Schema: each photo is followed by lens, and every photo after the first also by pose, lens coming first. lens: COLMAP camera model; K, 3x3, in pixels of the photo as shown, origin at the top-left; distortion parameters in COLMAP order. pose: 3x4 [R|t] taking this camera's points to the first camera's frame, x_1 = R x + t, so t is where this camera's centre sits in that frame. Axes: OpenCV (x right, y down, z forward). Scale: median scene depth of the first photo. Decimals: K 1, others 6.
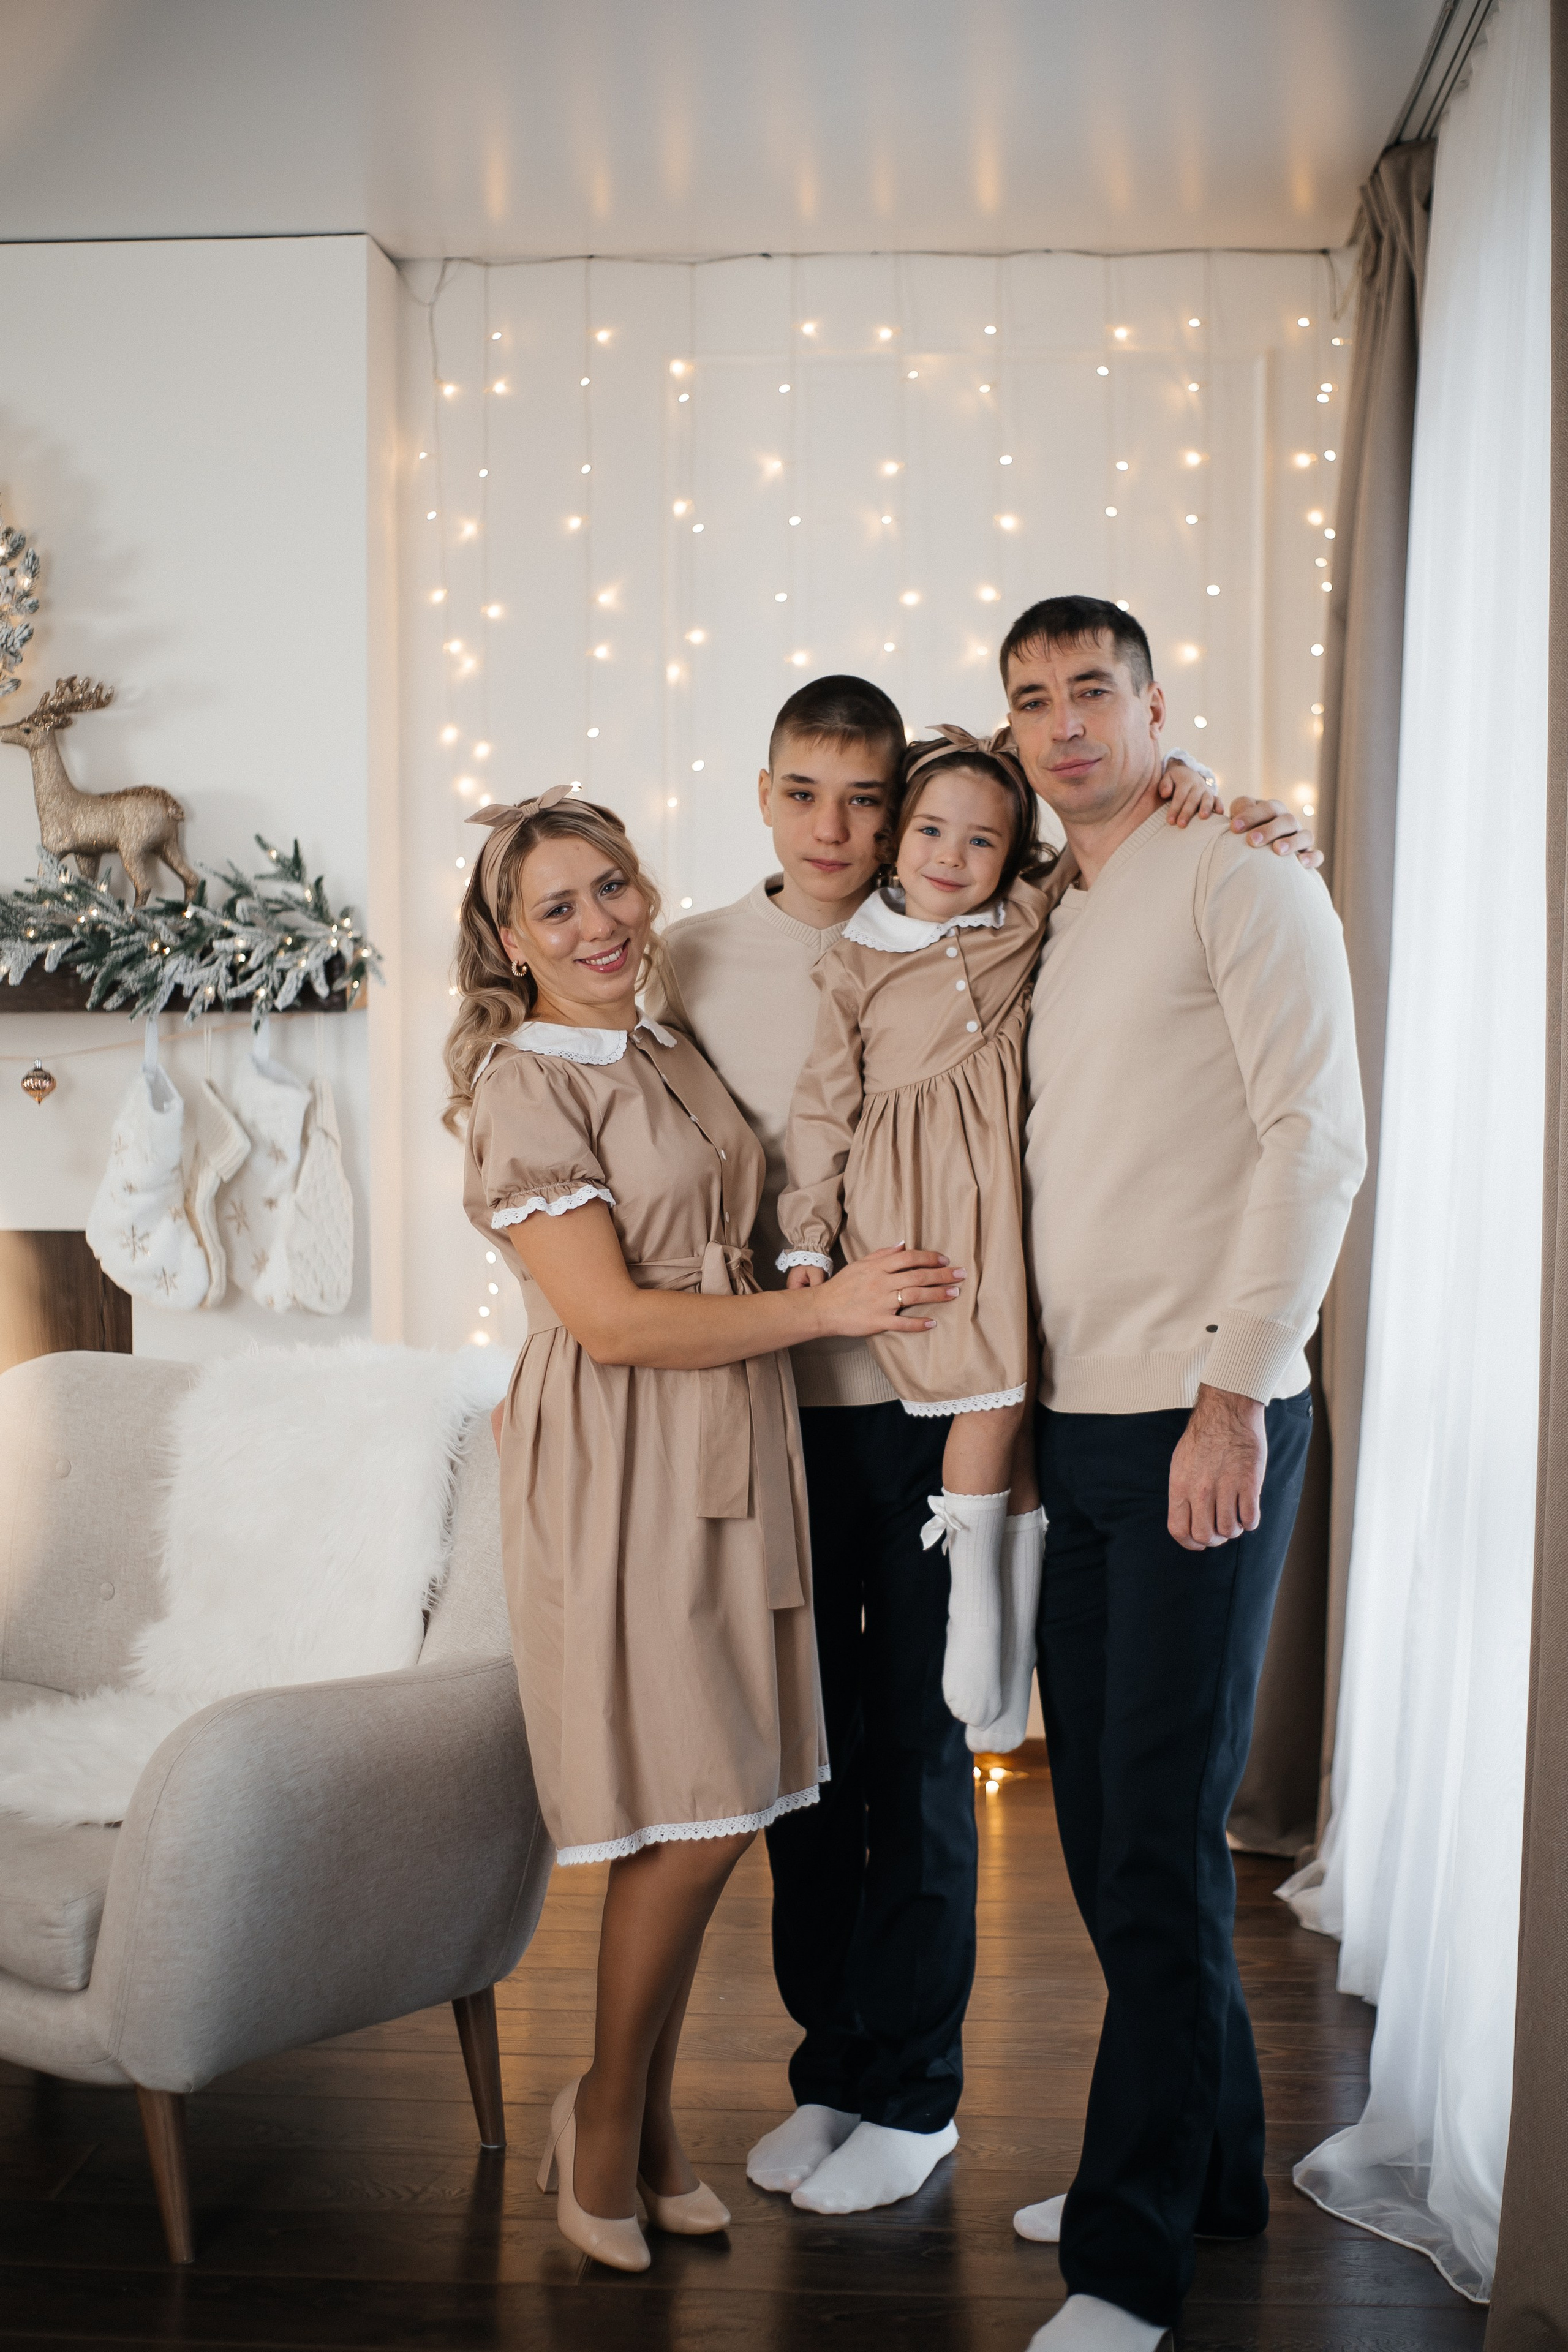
lens RADIAL K [[3389.7, 0, 794.9], [0, 3389.7, 1229.7], [0, 0, 1]] dist [-0.101399, 0.106794]
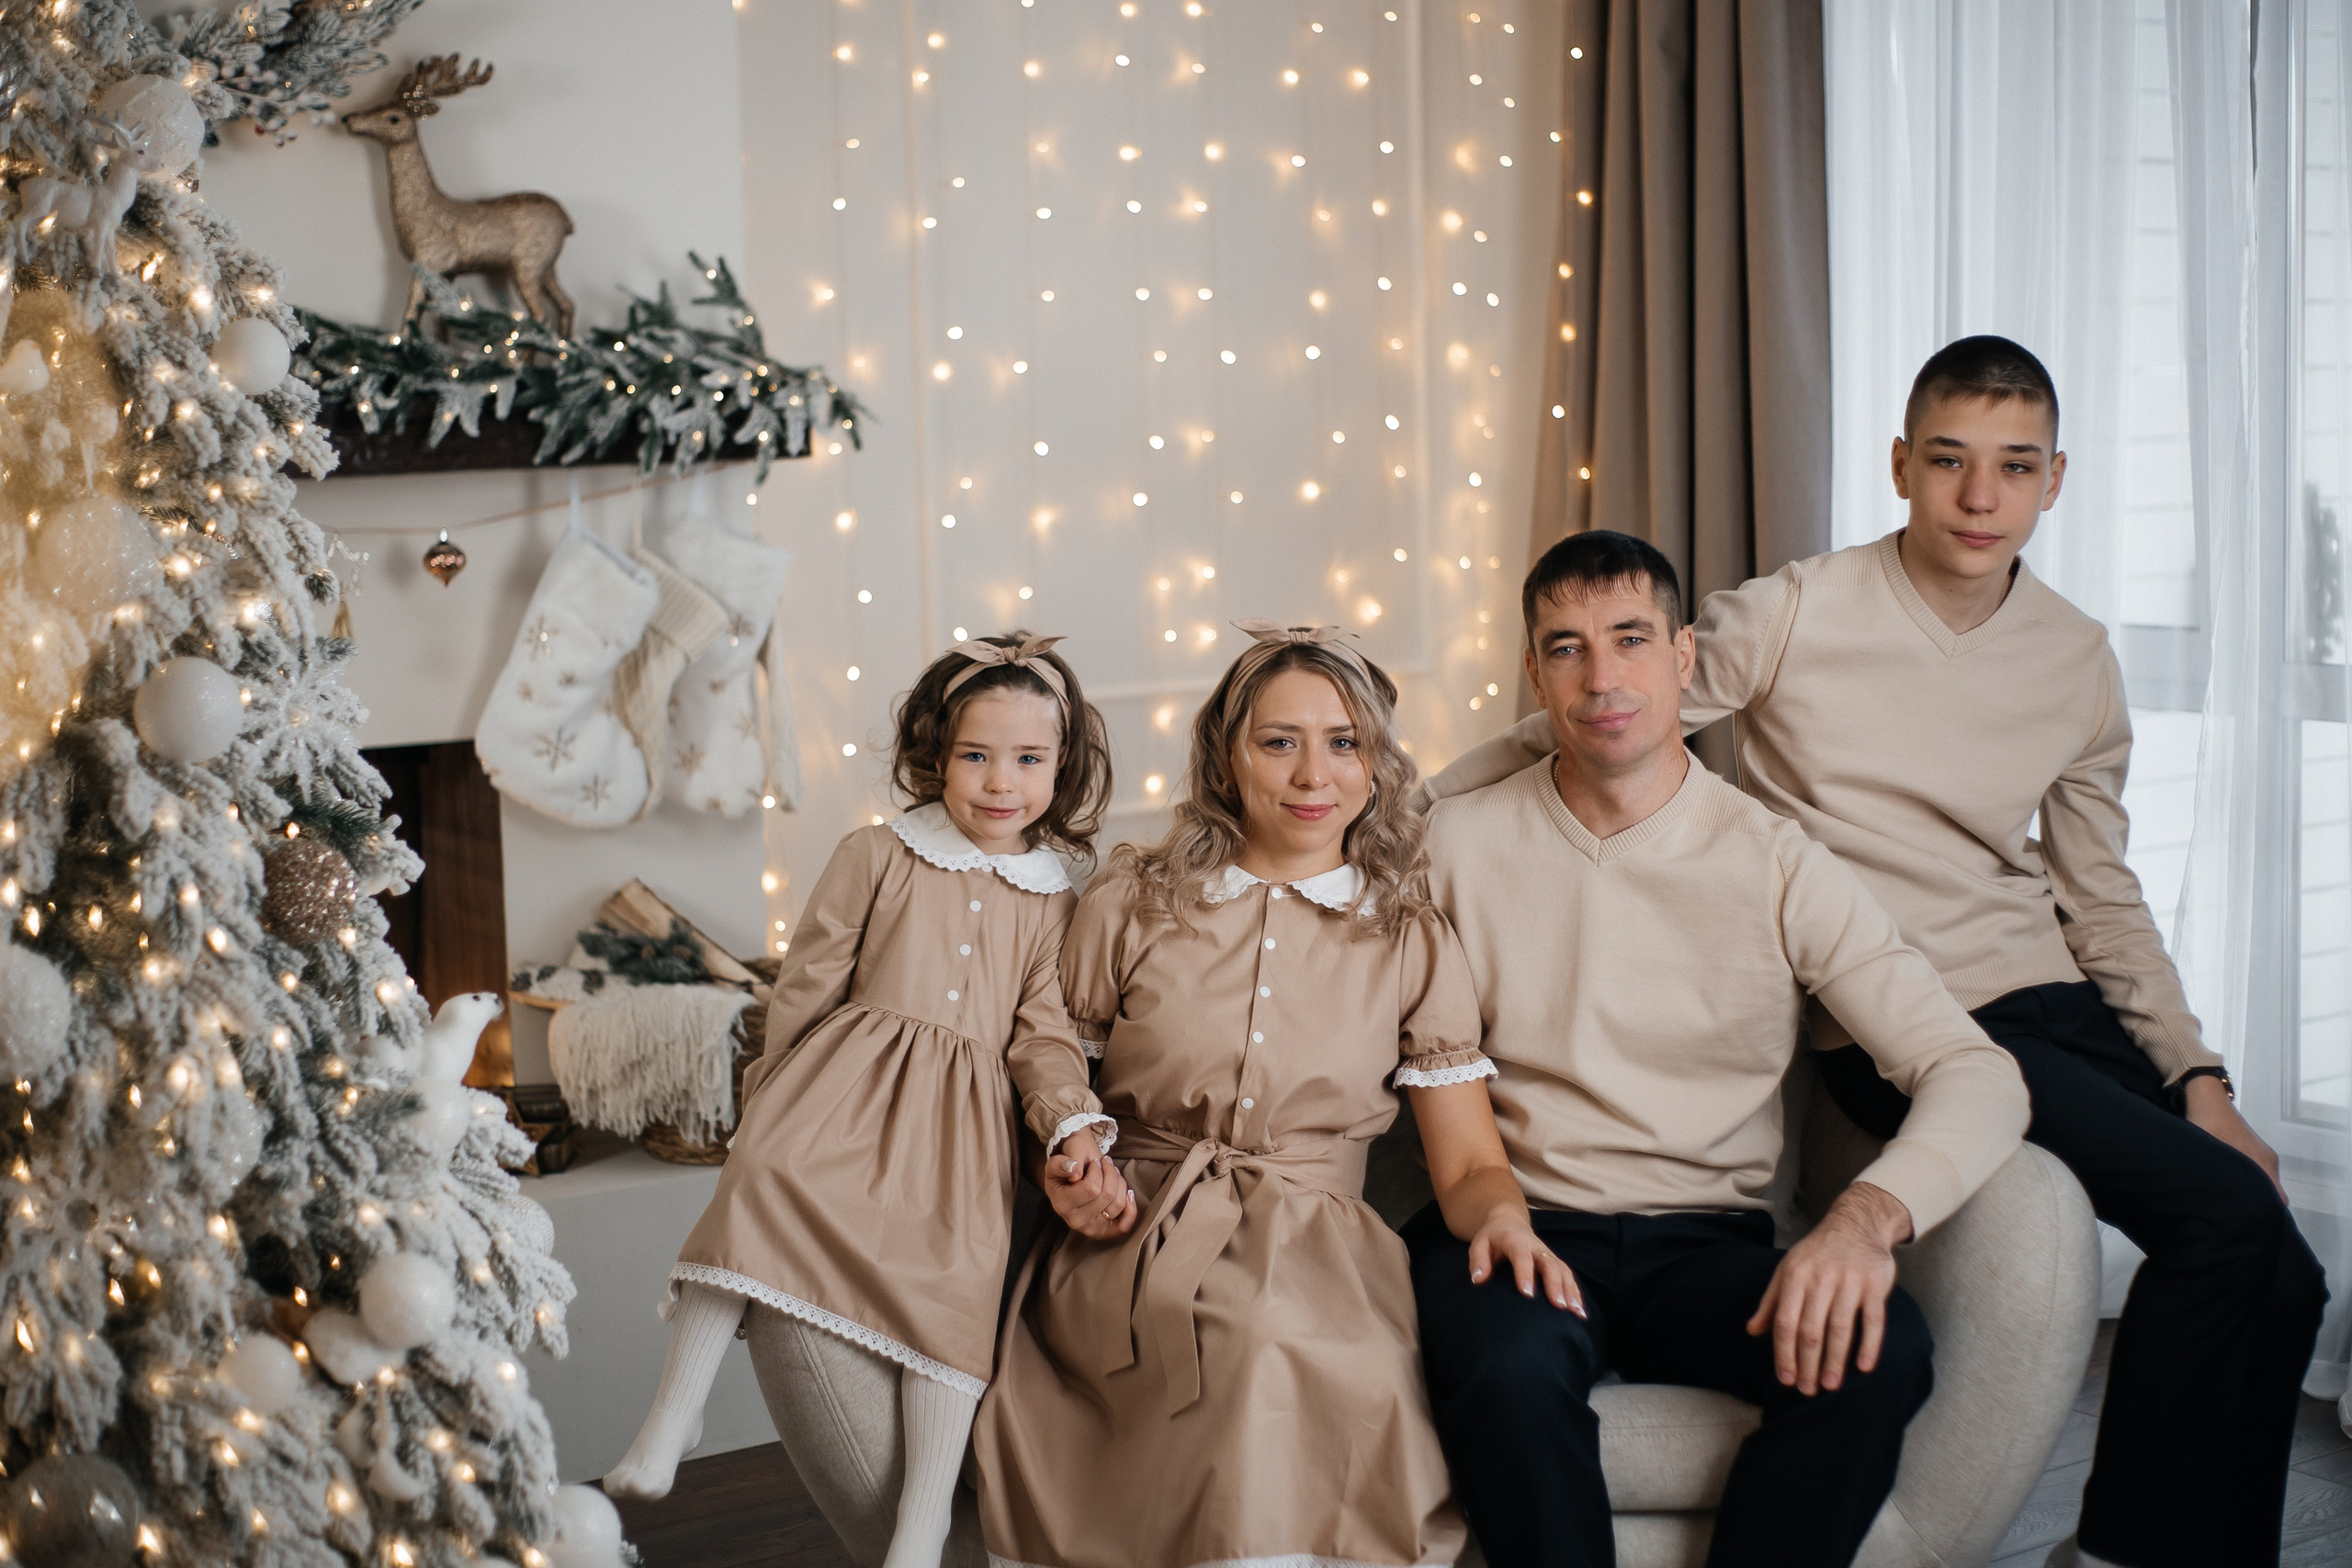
lens RADIAL K [[3475.4, 0, 1160.1], [0, 3475.4, 779.9], [0, 0, 1]] dist [-0.105135, 0.105956]
pose [[0.778350, -0.087068, 0.621764, -0.611935], [0.074650, 0.996146, 0.046045, -0.016473], [-0.623377, 0.010575, 0.781850, 0.251214]]
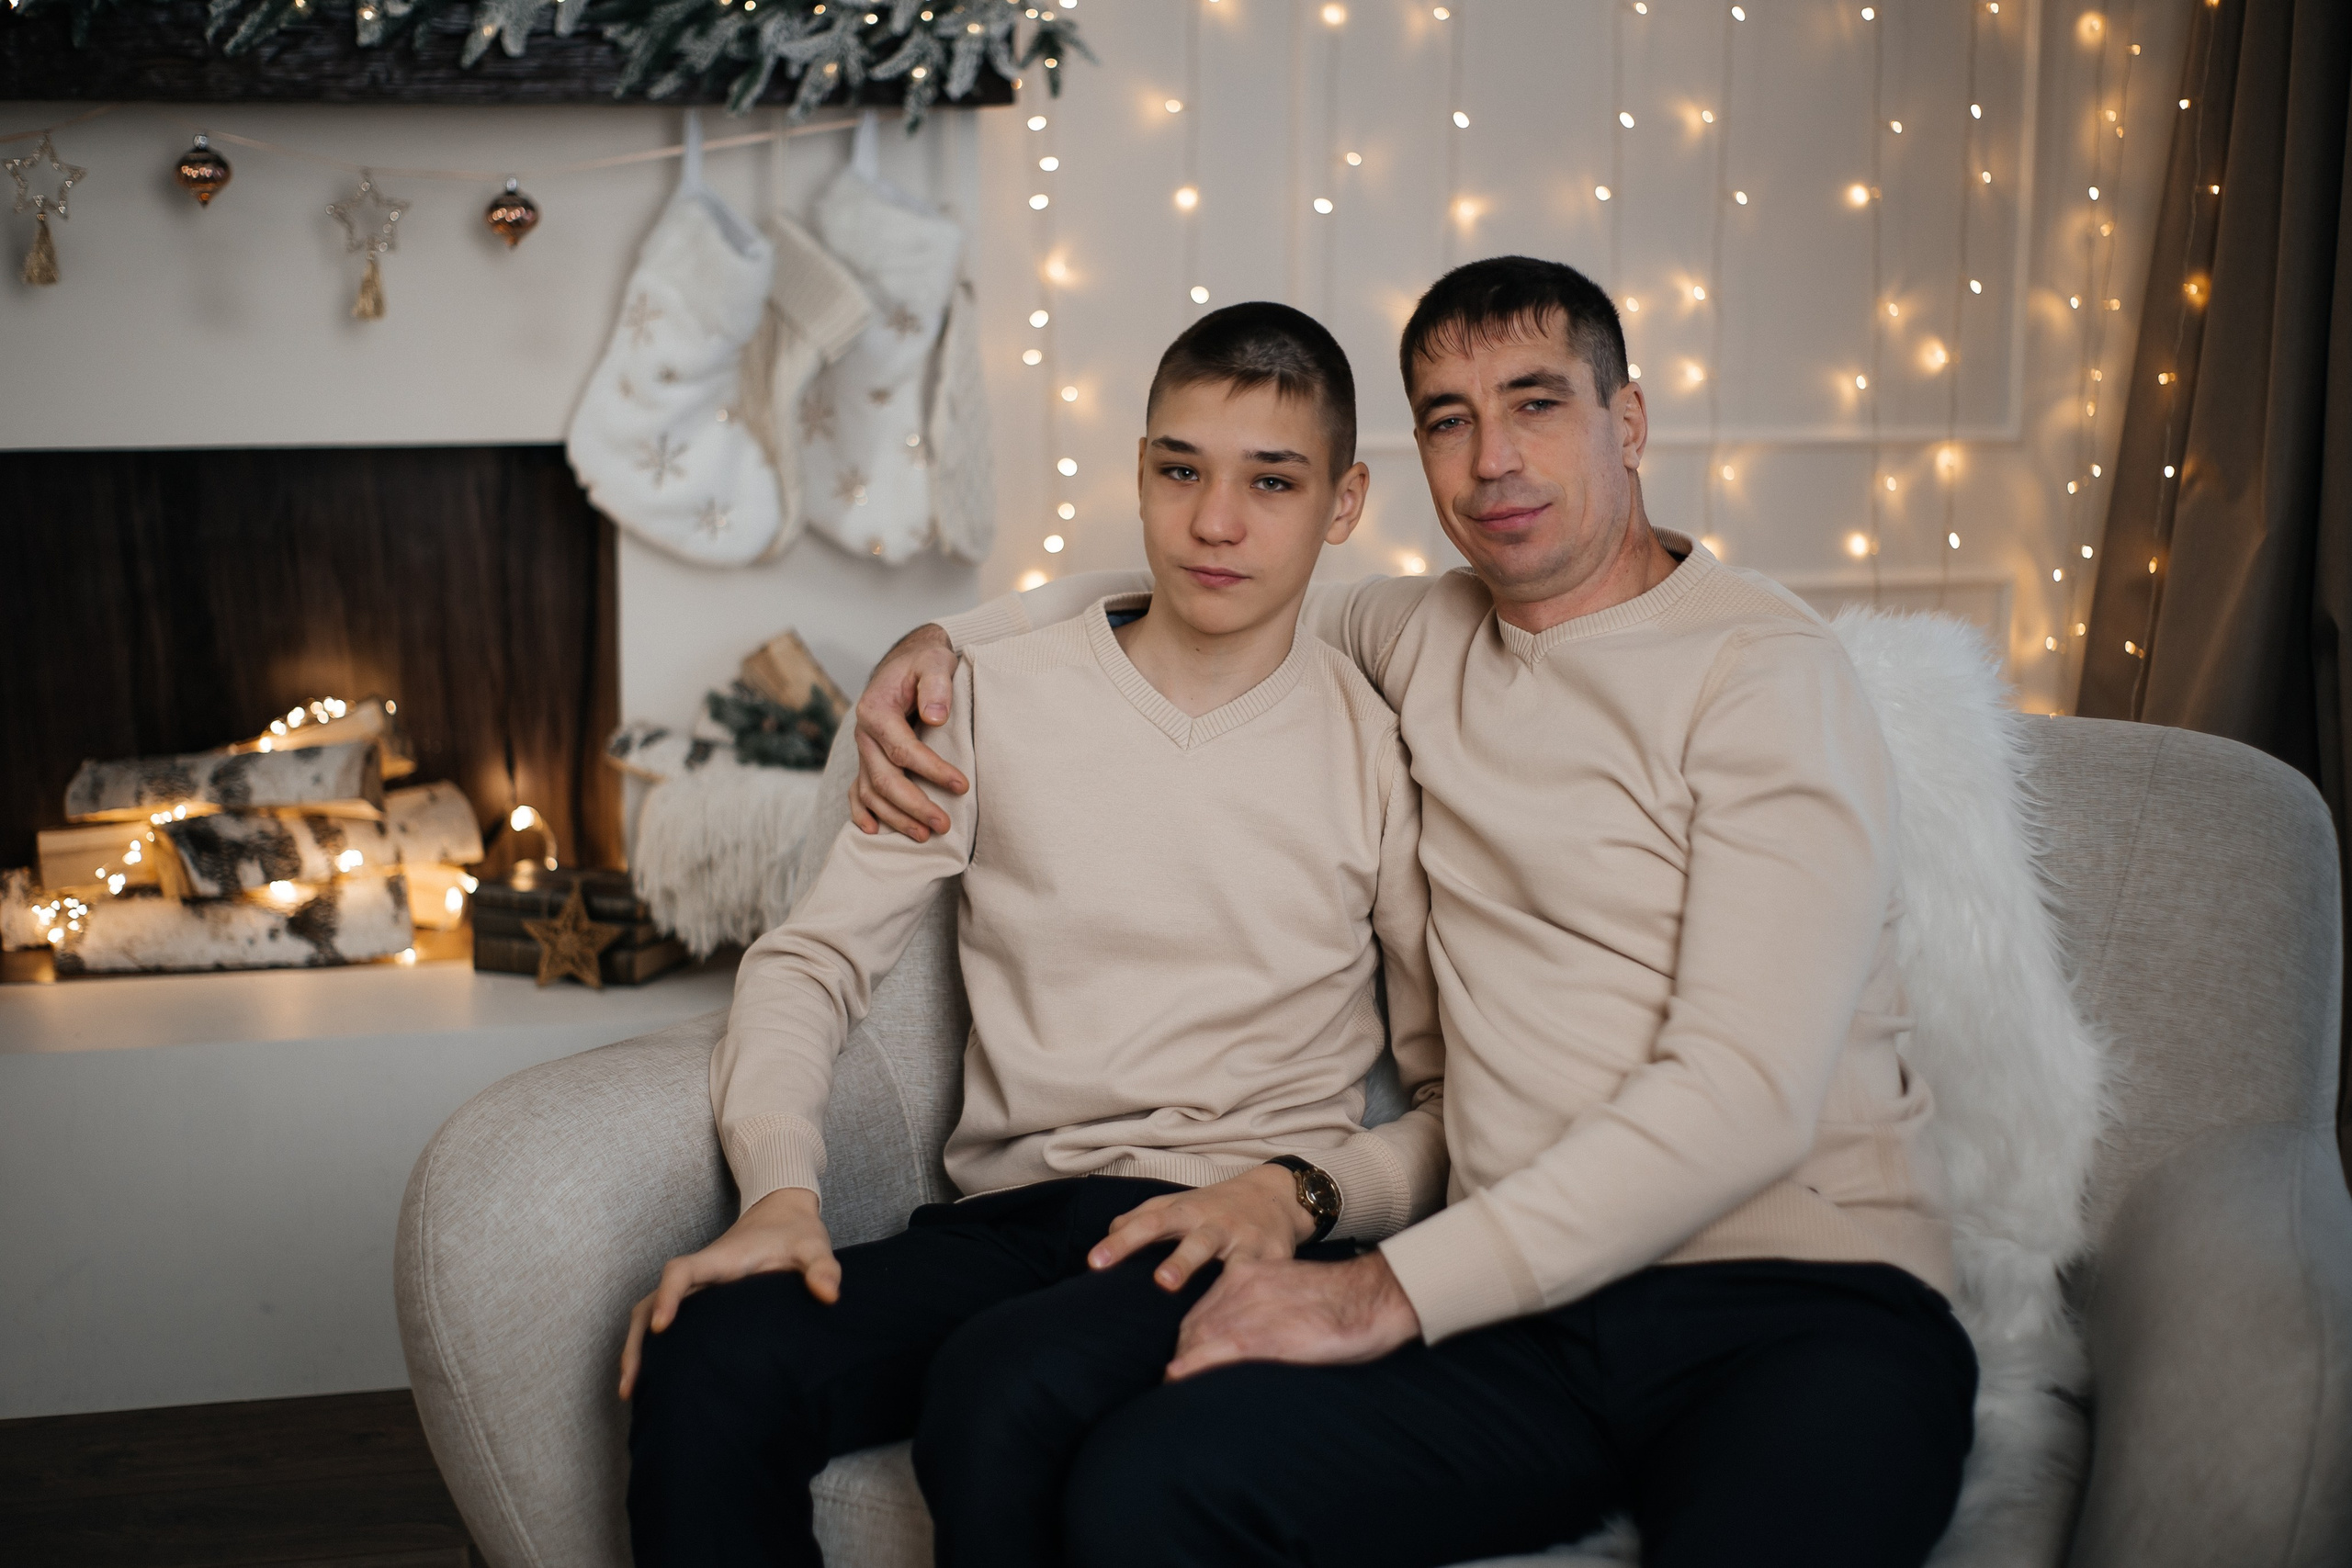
lens RADIAL K [[3356.8, 0, 1175.7], [0, 3356.8, 784.1], [0, 0, 1]] dist [-0.105223, 0.064170]
pose [[0.944485, -0.050934, 0.324582, -0.317995], [0.013088, 0.992959, 0.117731, -0.008913], [-0.328293, -0.106947, 0.938502, 0.355243]]
